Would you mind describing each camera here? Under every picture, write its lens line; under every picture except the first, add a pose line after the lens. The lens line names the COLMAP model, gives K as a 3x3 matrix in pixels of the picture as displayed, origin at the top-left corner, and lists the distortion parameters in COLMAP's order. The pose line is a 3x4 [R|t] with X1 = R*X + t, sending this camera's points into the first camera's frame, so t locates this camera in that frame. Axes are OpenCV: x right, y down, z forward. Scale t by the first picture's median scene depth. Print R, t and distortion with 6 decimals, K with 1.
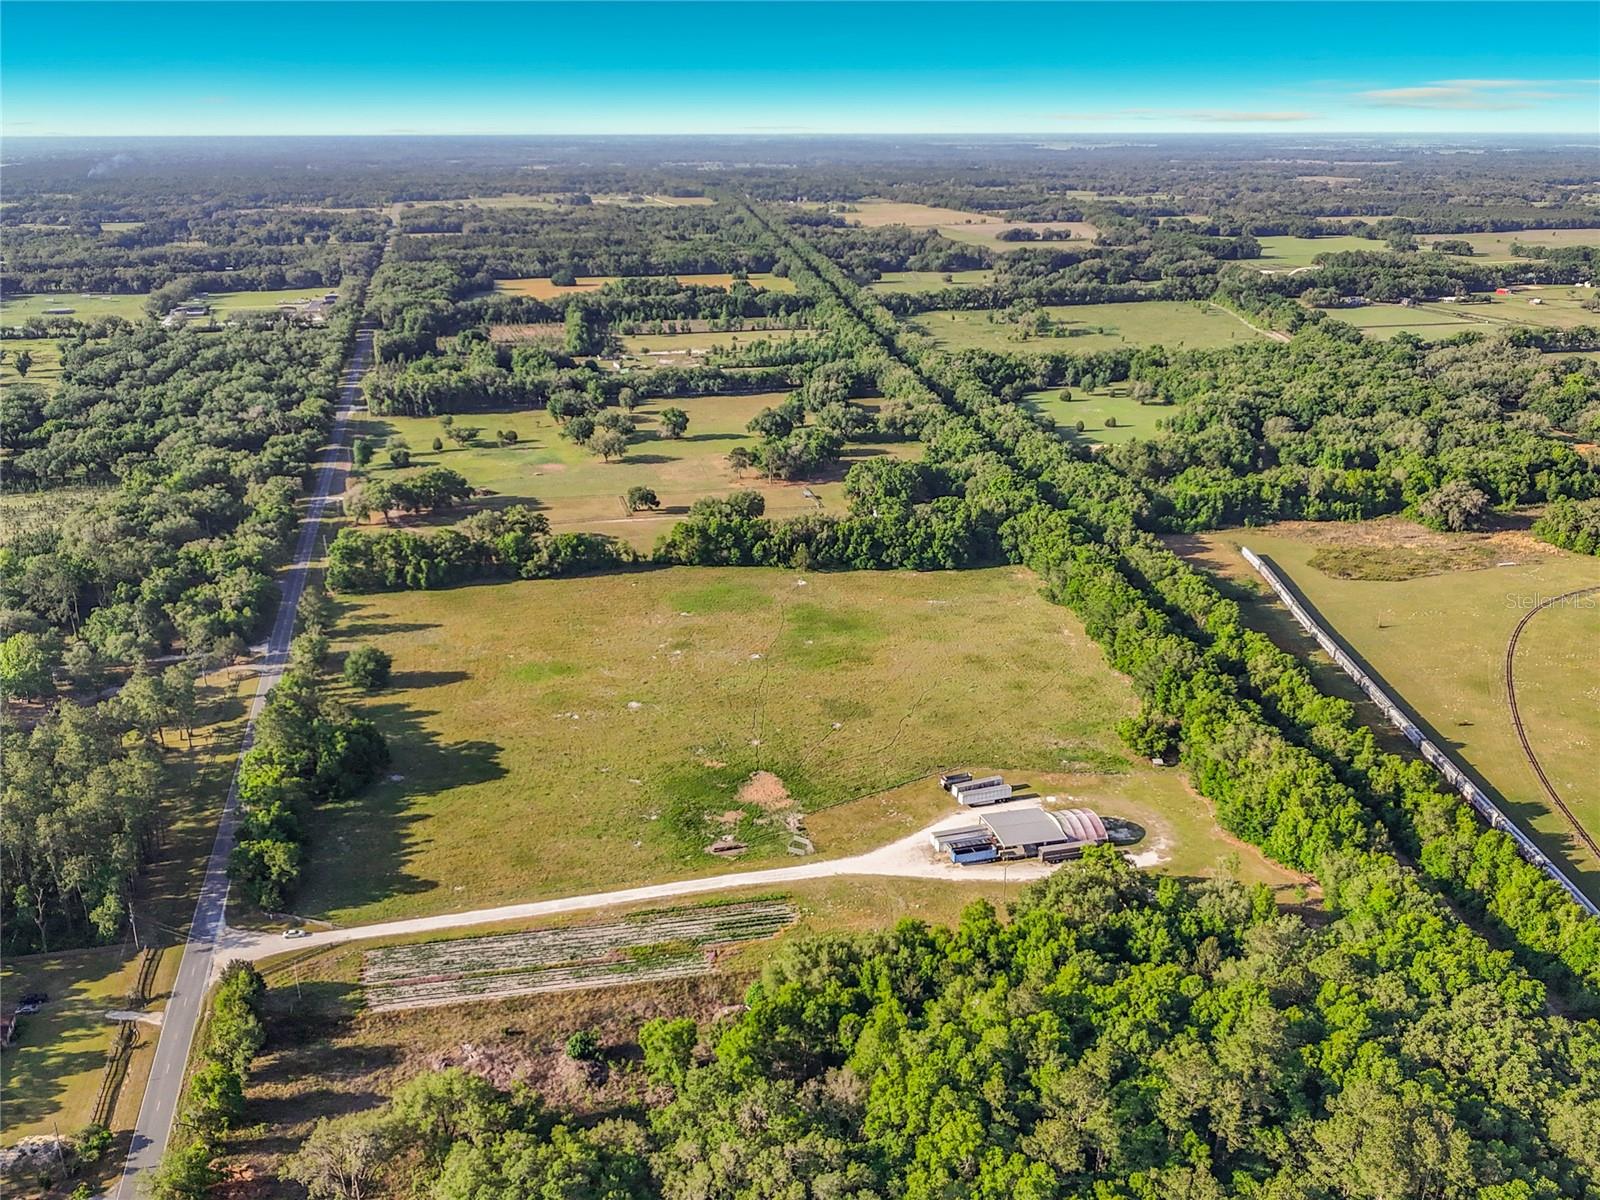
lens RADIAL K [[1351.5, 0, 801.6], [0, 1351.5, 598.1], [0, 0, 1]] dist [0.081795, -0.152723]
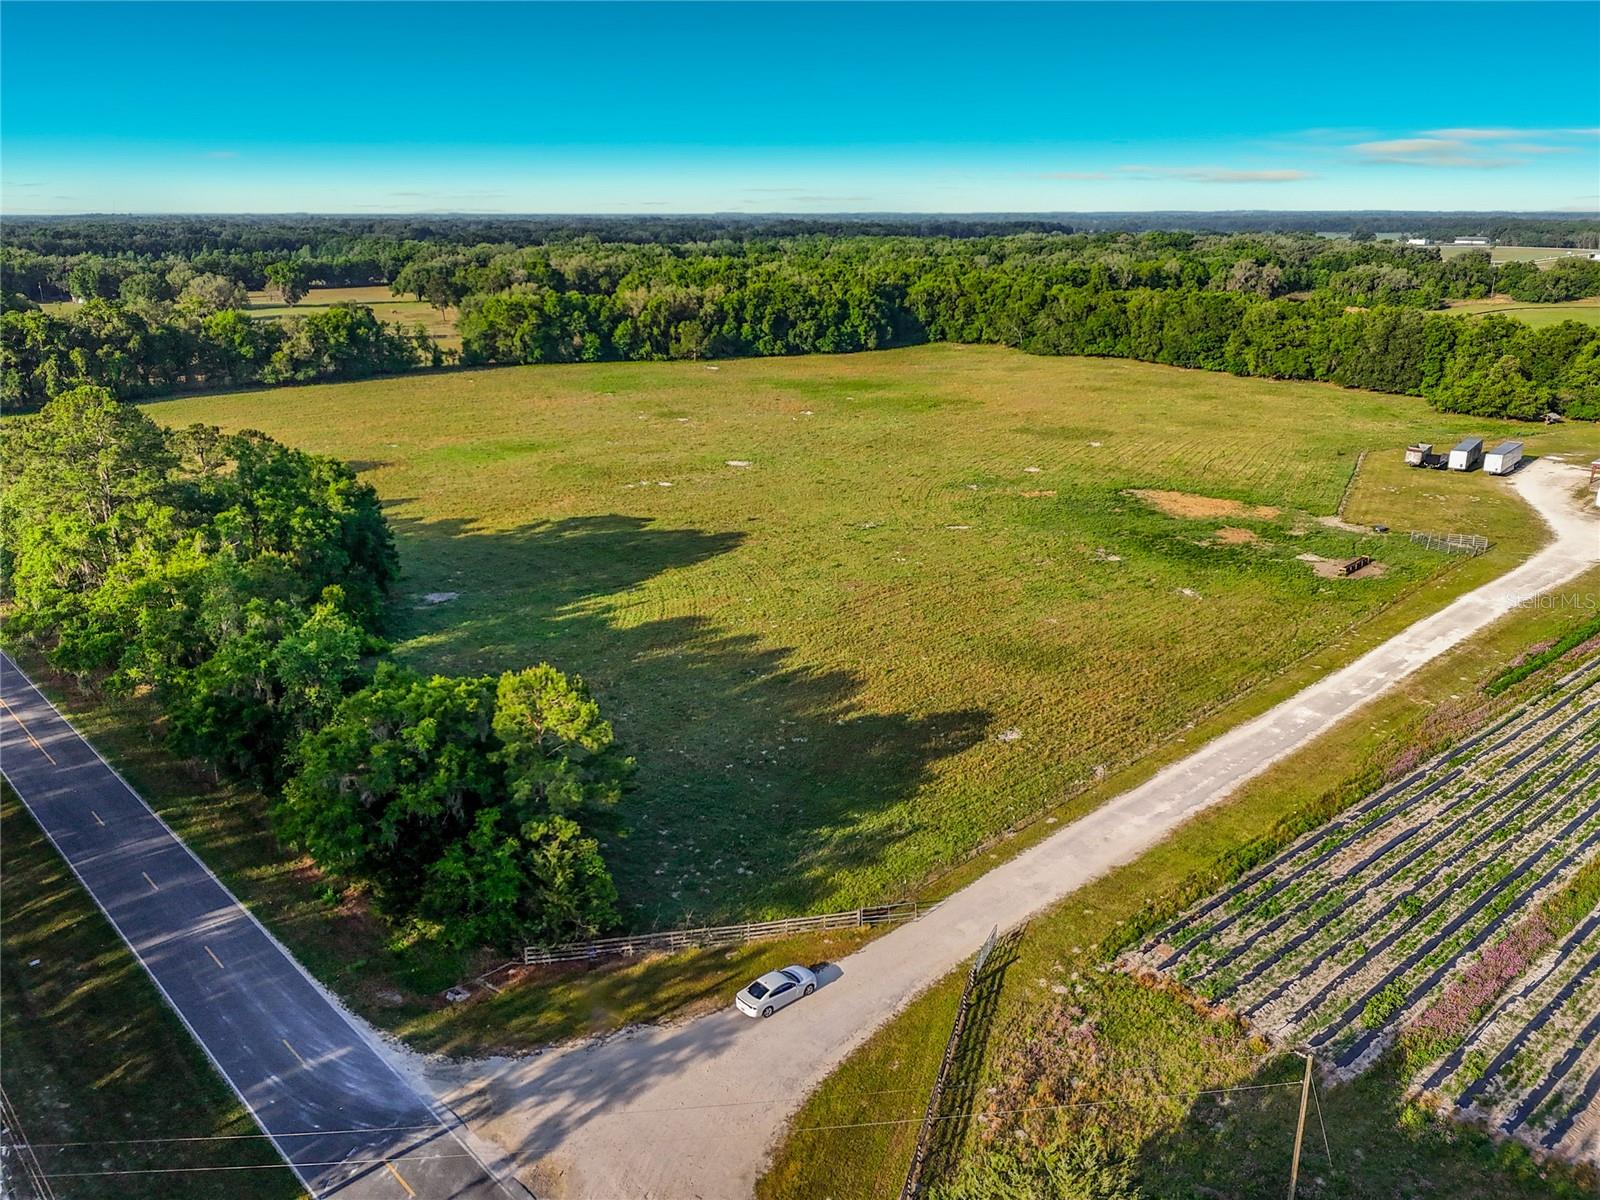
lens RADIAL K [[1202.4, 0, 796.6], [0, 1202.4, 605.2], [0, 0, 1]] dist [0.048018, -0.081980]
pose [[0.877691, -0.150918, 0.454843, -0.304654], [0.159379, 0.987016, 0.019948, 0.119995], [-0.451948, 0.054985, 0.890348, 0.545612]]
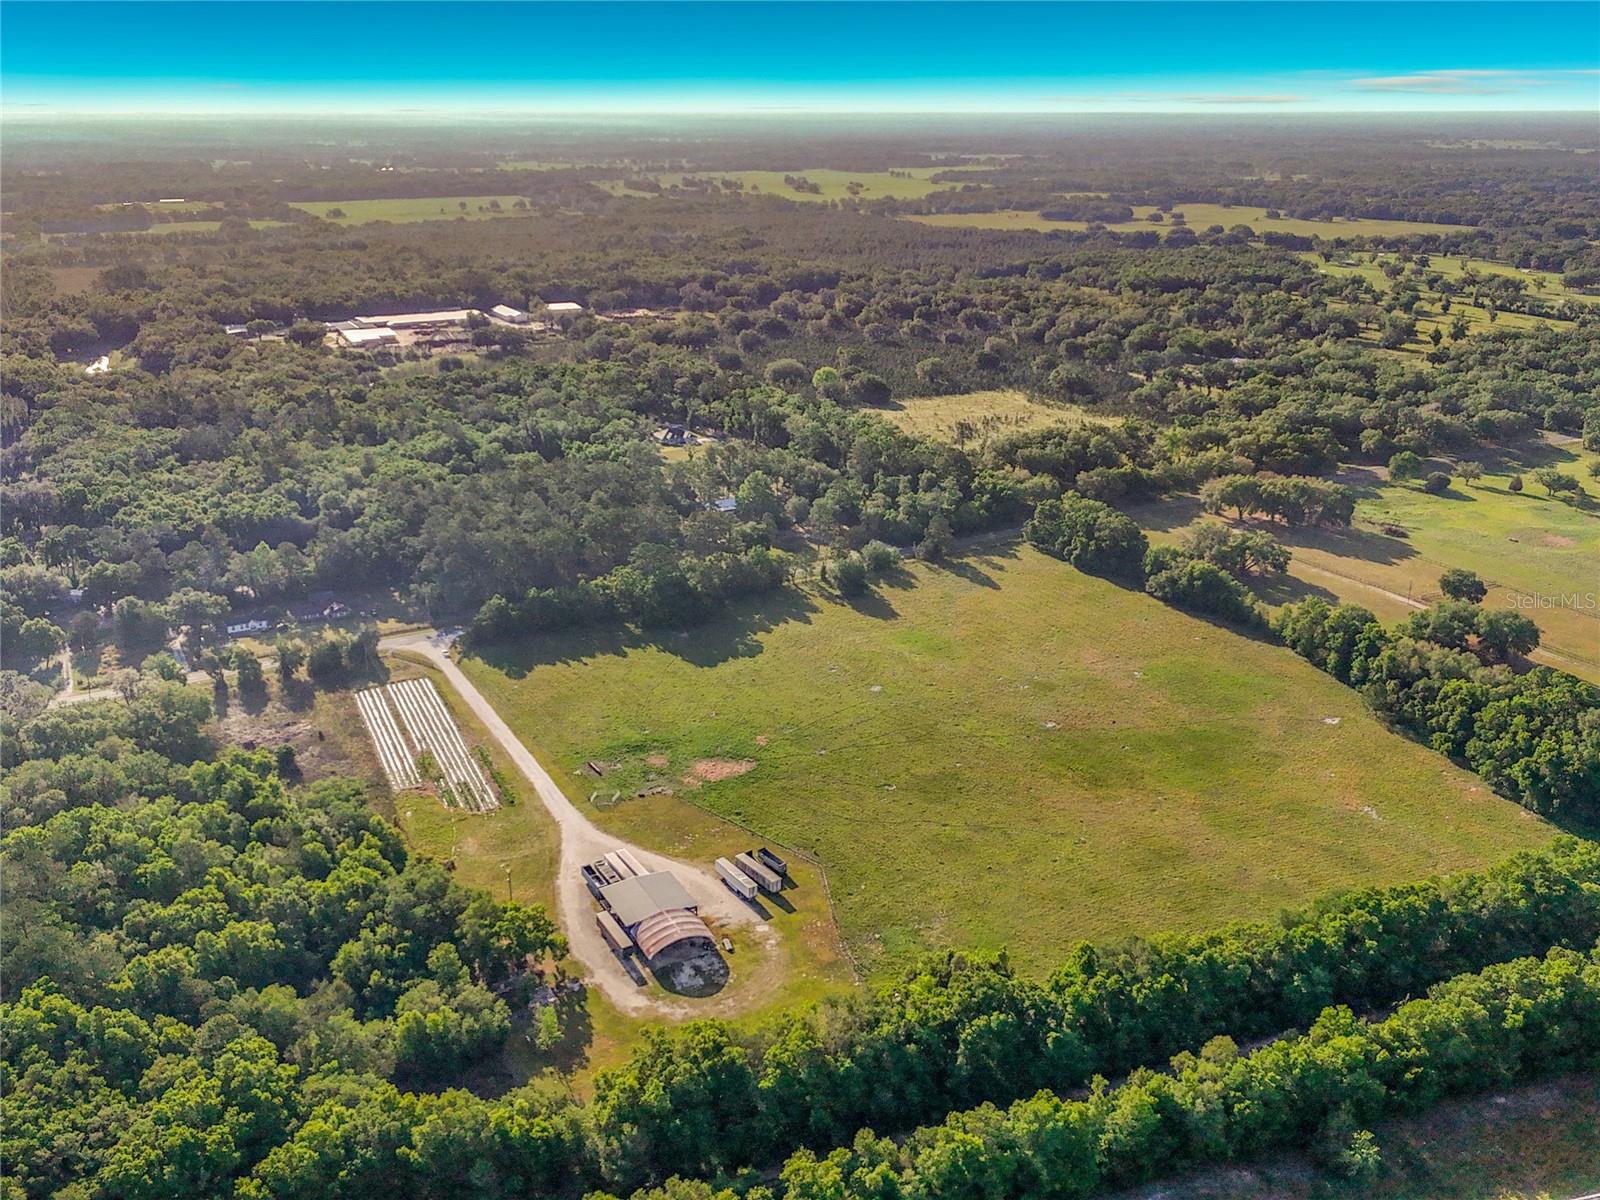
lens RADIAL K [[1367.2, 0, 803.7], [0, 1367.2, 604.2], [0, 0, 1]] dist [0.075325, -0.147961]
pose [[0.241862, 0.326496, -0.913730, 0.711270], [-0.316713, 0.916676, 0.243716, -0.192333], [0.917167, 0.230445, 0.325115, 0.577245]]
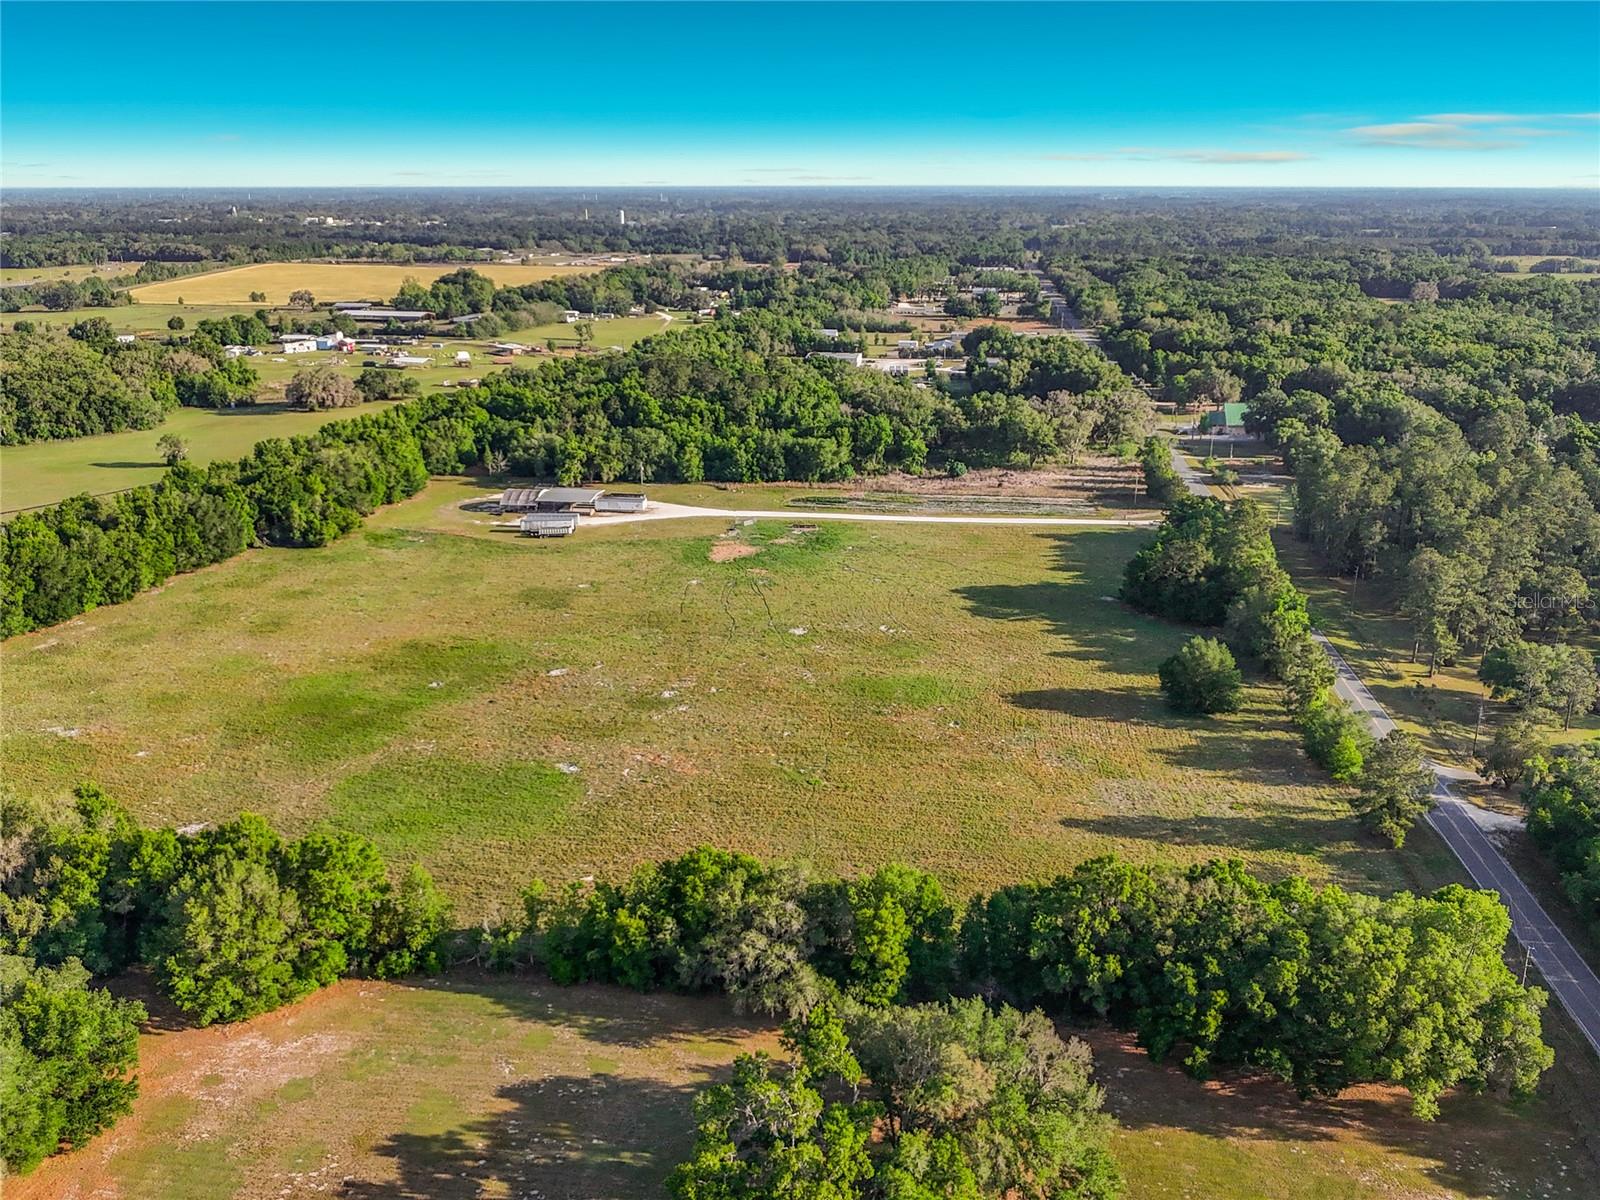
lens RADIAL K [[1367.2, 0, 803.7], [0, 1367.2, 604.2], [0, 0, 1]] dist [0.075325, -0.147961]
pose [[-0.931271, -0.109730, 0.347409, -0.352588], [0.116719, 0.813447, 0.569808, -0.321740], [-0.345124, 0.571195, -0.744732, 1.436604]]
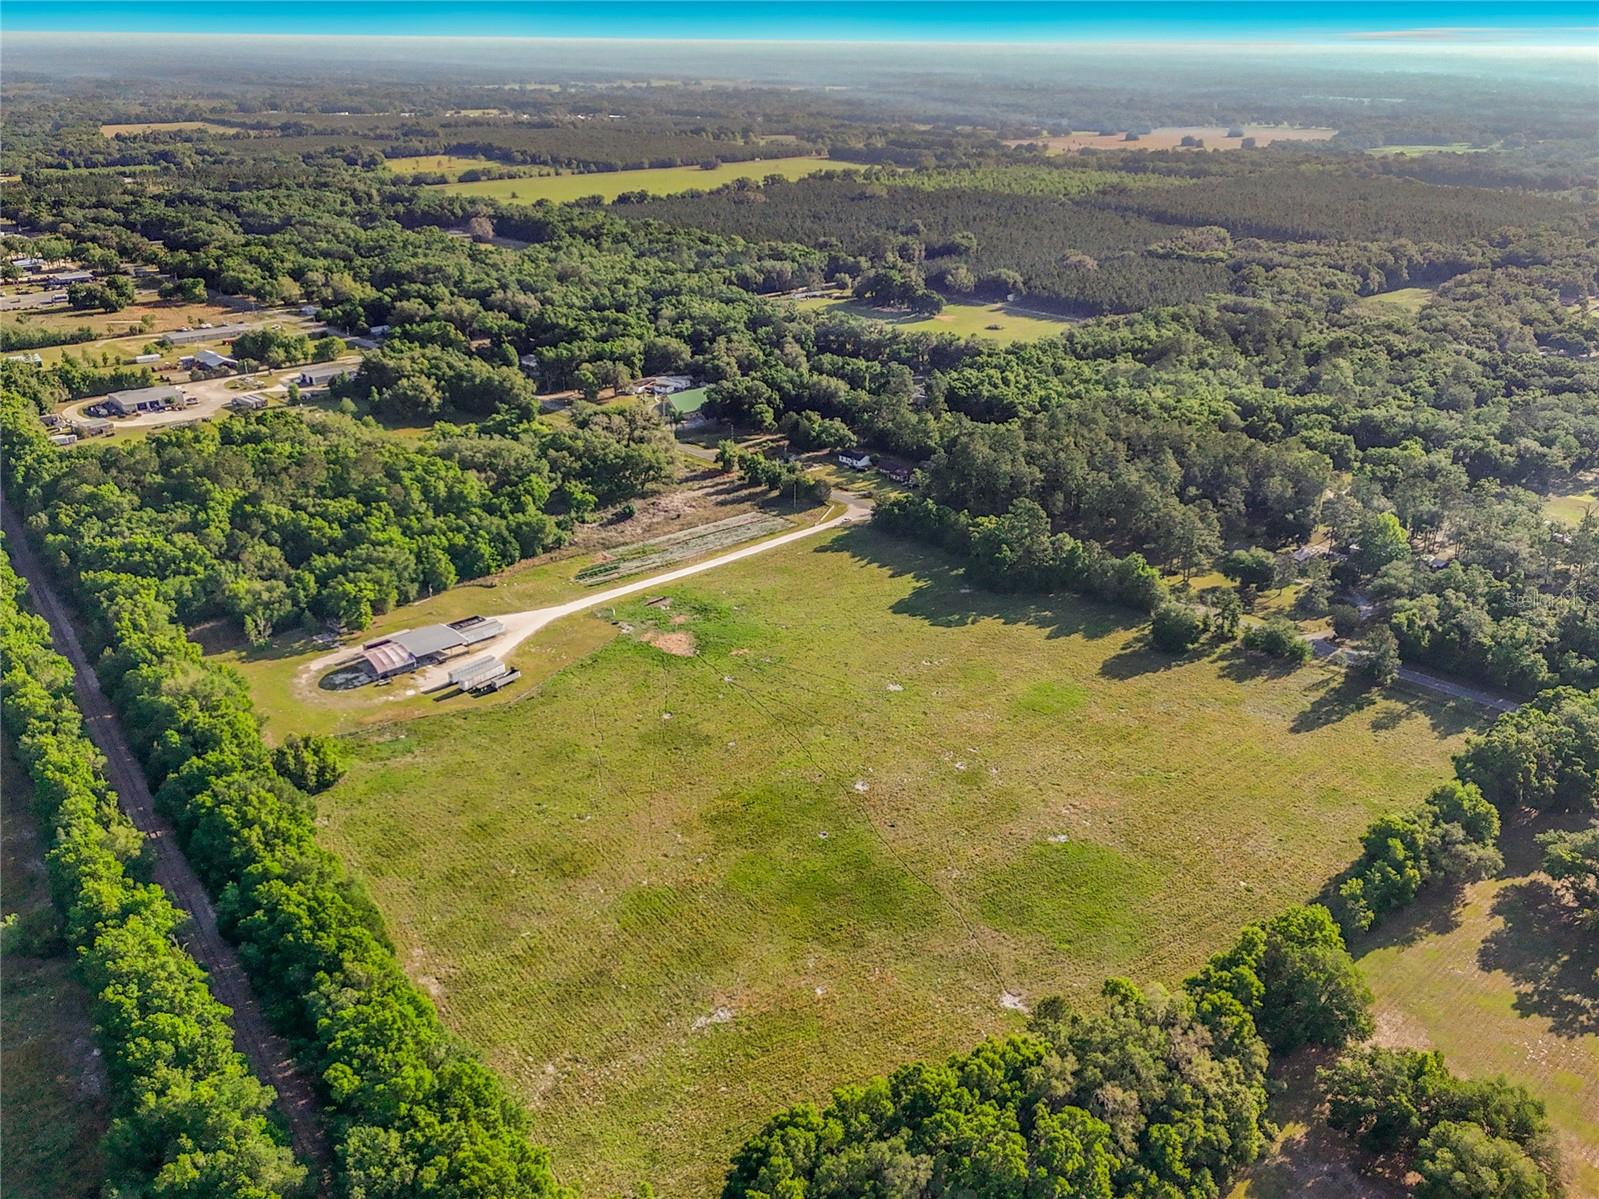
lens RADIAL K [[1350.7, 0, 801.1], [0, 1350.7, 597.6], [0, 0, 1]] dist [0.081795, -0.152723]
pose [[-0.873621, 0.177634, -0.453026, 0.308161], [-0.167218, 0.764701, 0.622310, -0.485544], [0.456973, 0.619417, -0.638355, 1.419475]]
